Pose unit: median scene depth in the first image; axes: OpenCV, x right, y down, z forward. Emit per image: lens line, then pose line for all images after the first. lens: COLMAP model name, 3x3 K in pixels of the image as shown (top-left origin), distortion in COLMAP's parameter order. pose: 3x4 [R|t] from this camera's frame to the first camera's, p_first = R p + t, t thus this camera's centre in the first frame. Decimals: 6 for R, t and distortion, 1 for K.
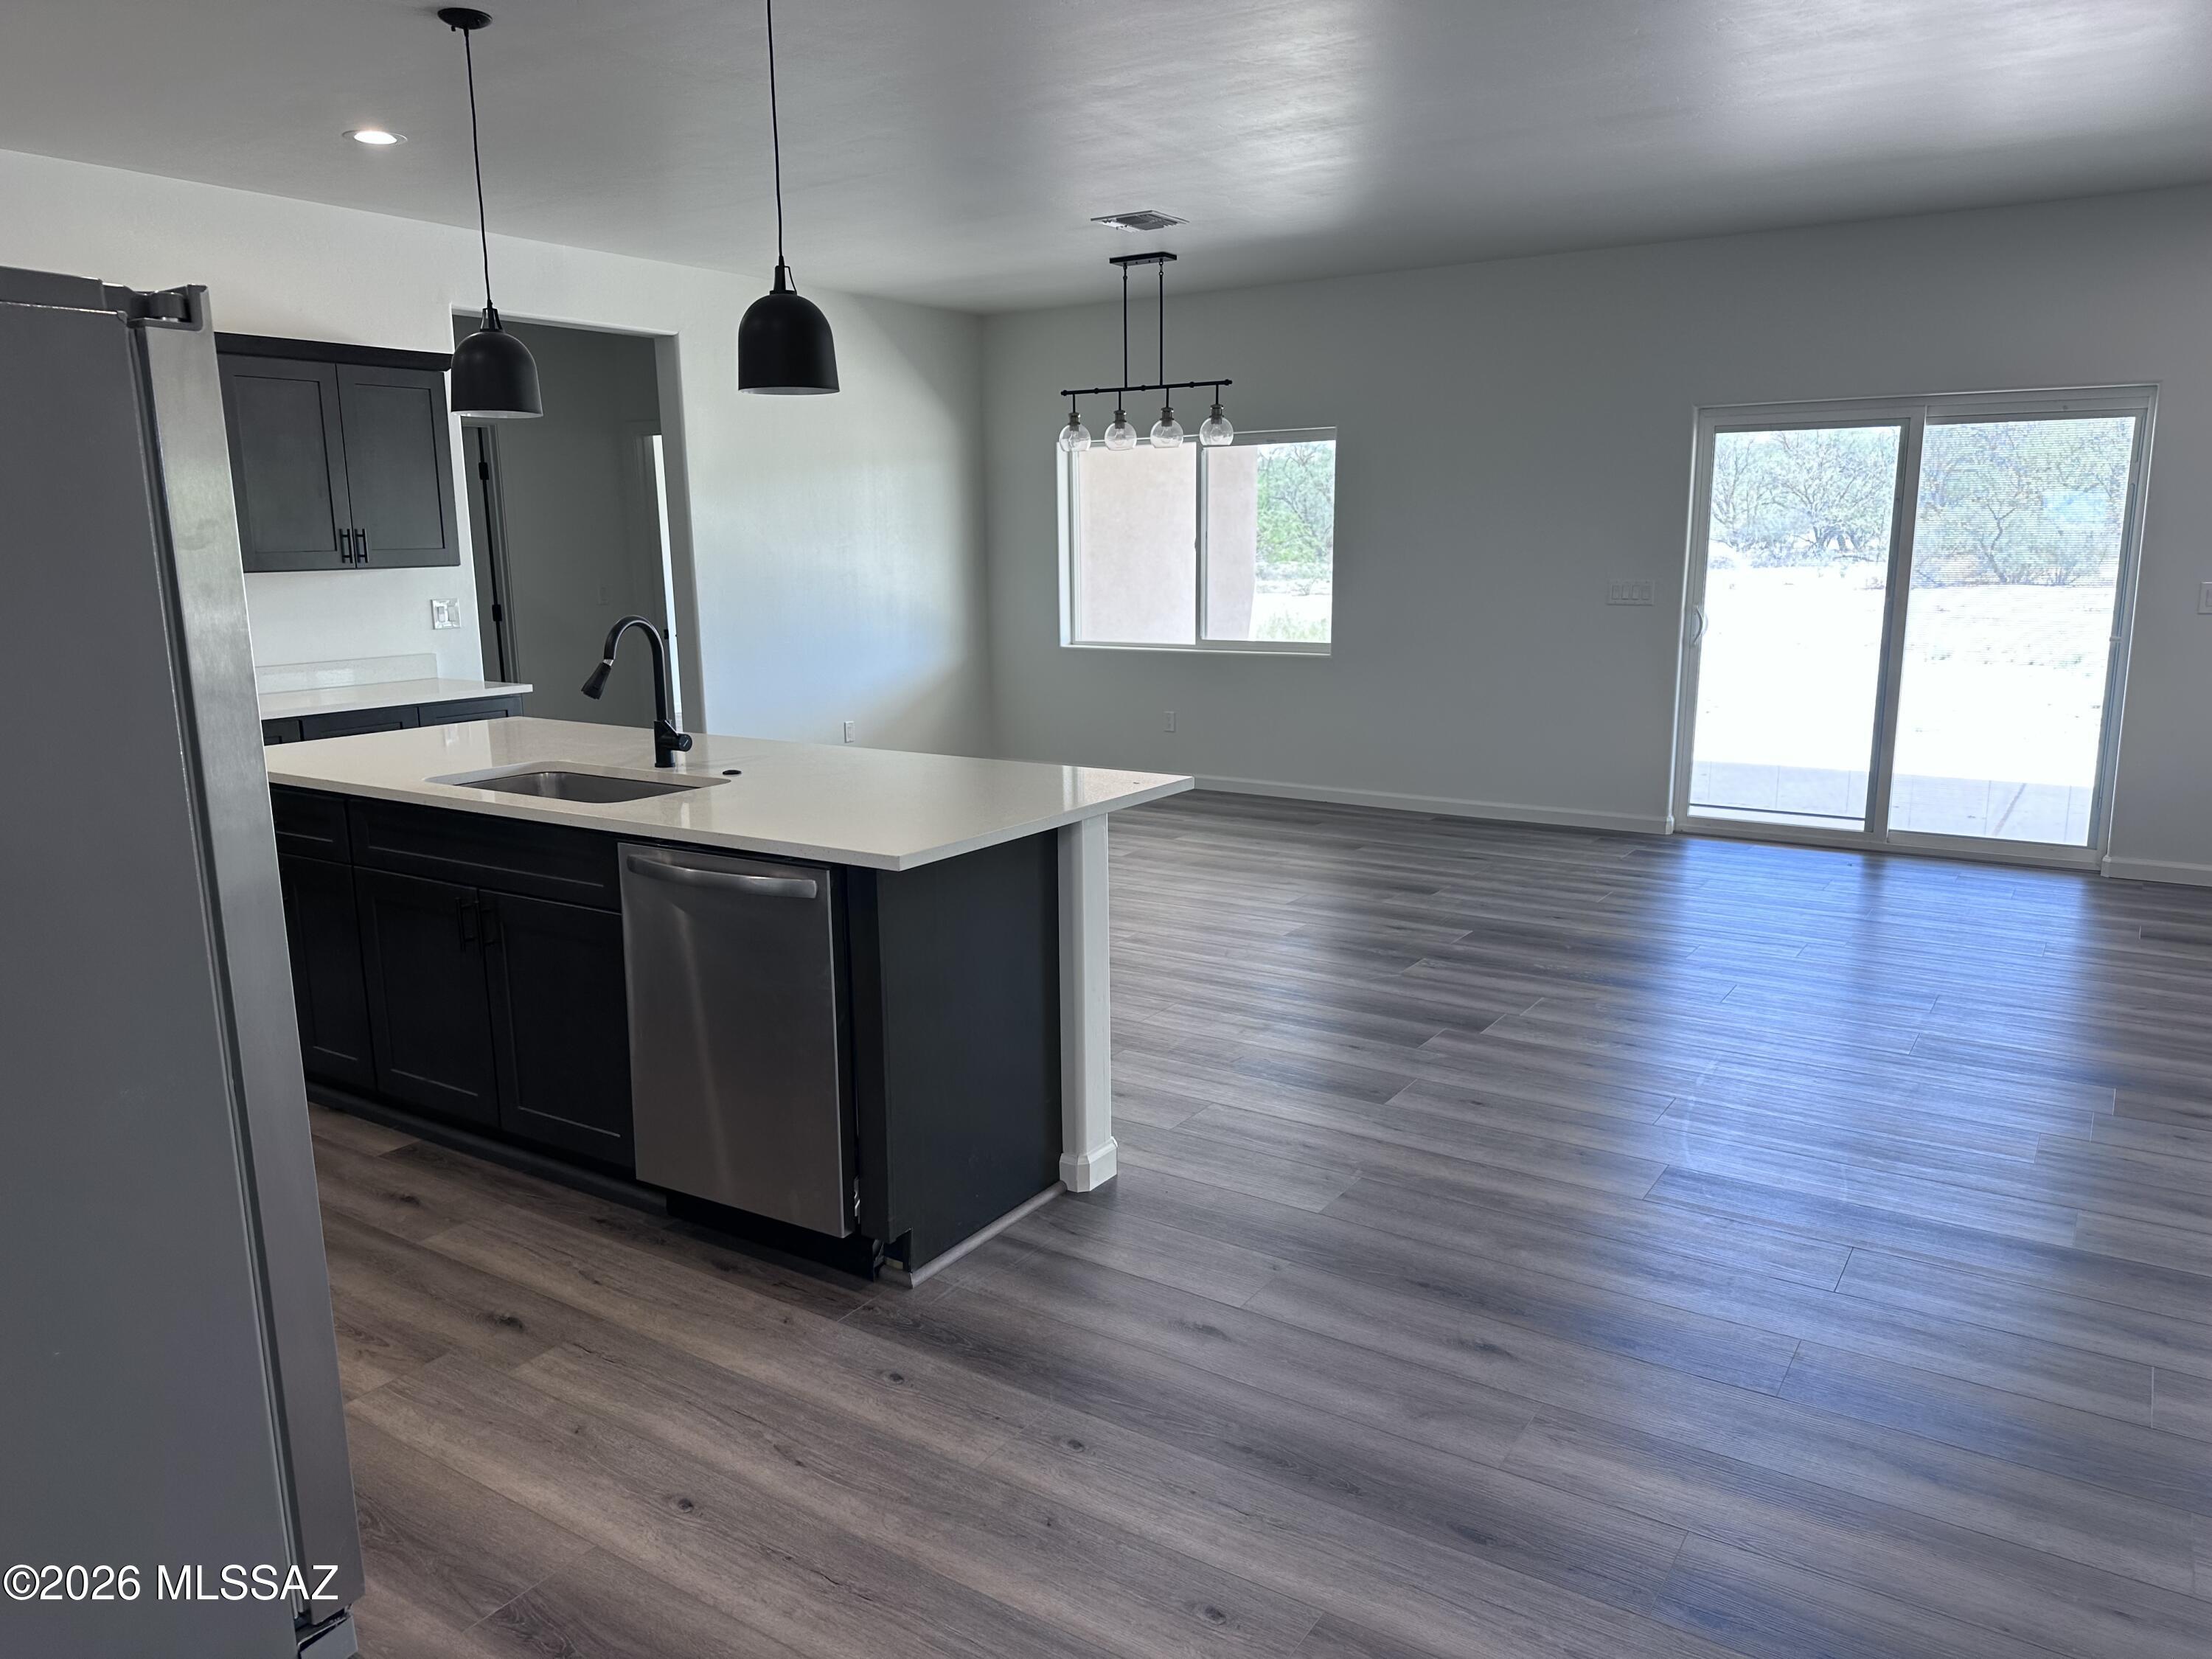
lens RADIAL K [[1532.0, 0, 1099.0], [0, 1532.0, 838.0], [0, 0, 1]] dist [0.114770, -0.158228]
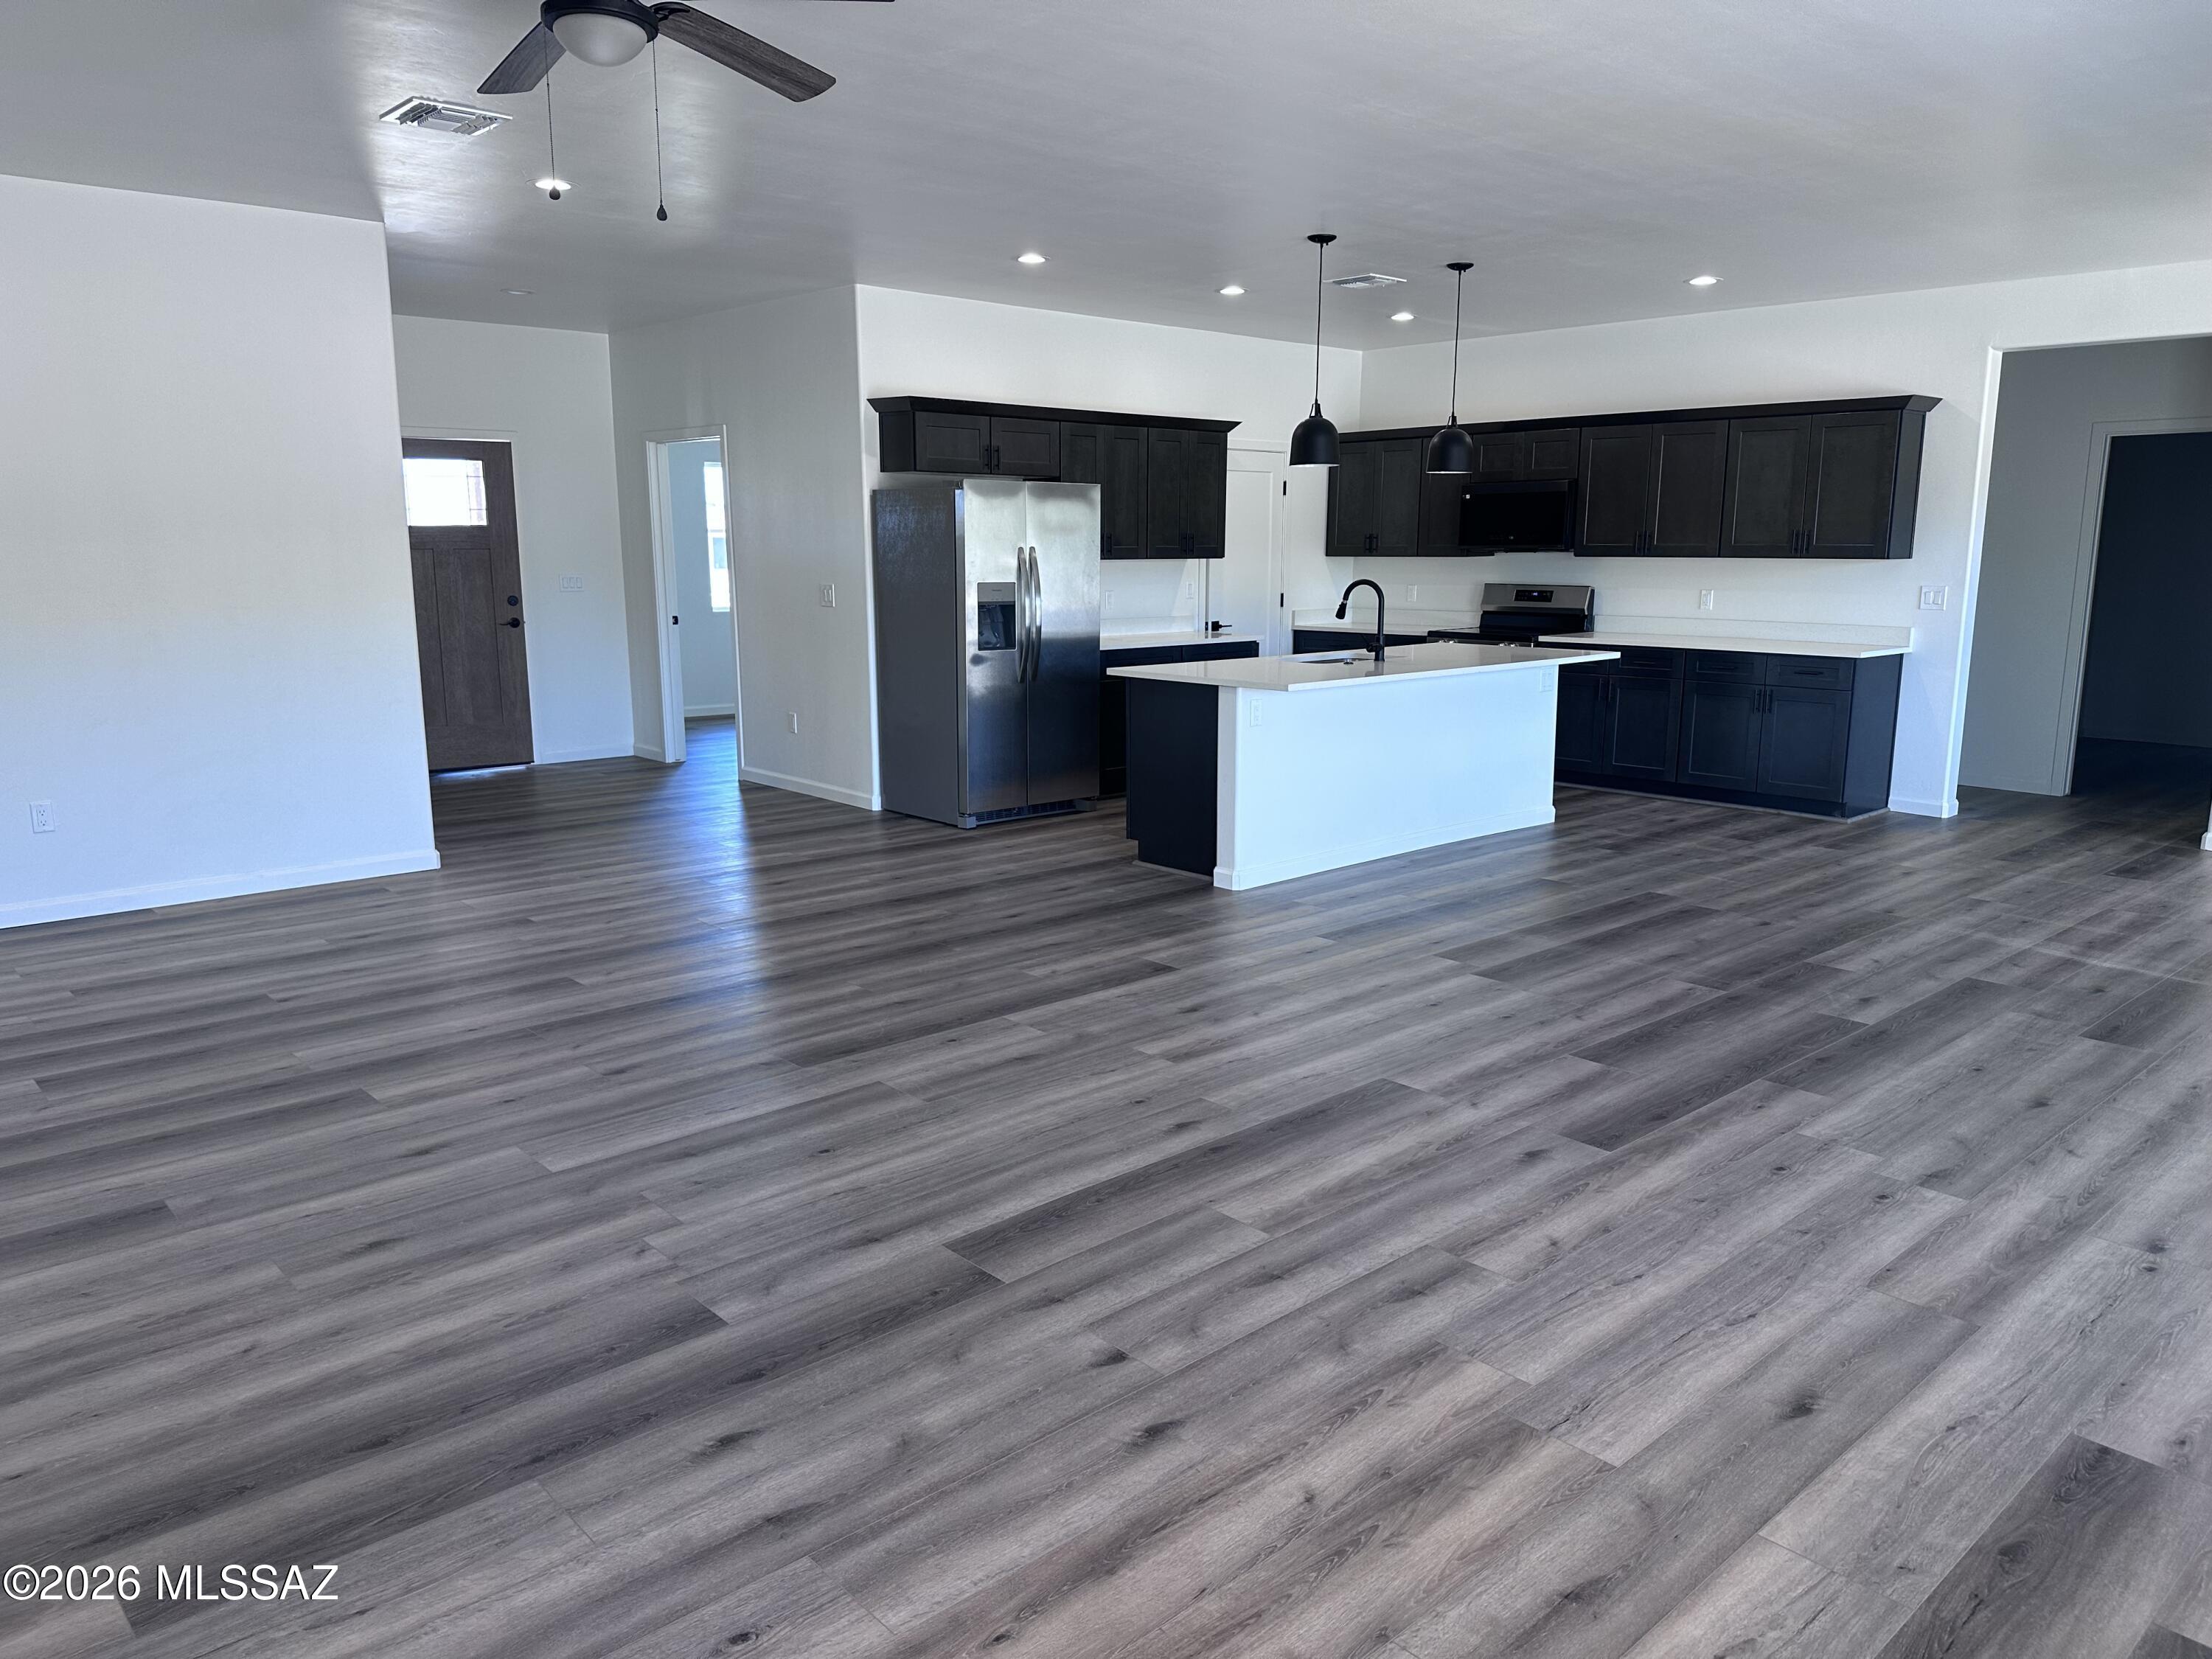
lens RADIAL K [[1549.5, 0, 1107.6], [0, 1549.5, 837.8], [0, 0, 1]] dist [0.114098, -0.175339]
pose [[-0.234433, 0.198023, -0.951750, 1.475281], [-0.186862, 0.951597, 0.244018, -0.216525], [0.954004, 0.235052, -0.186083, 0.977732]]
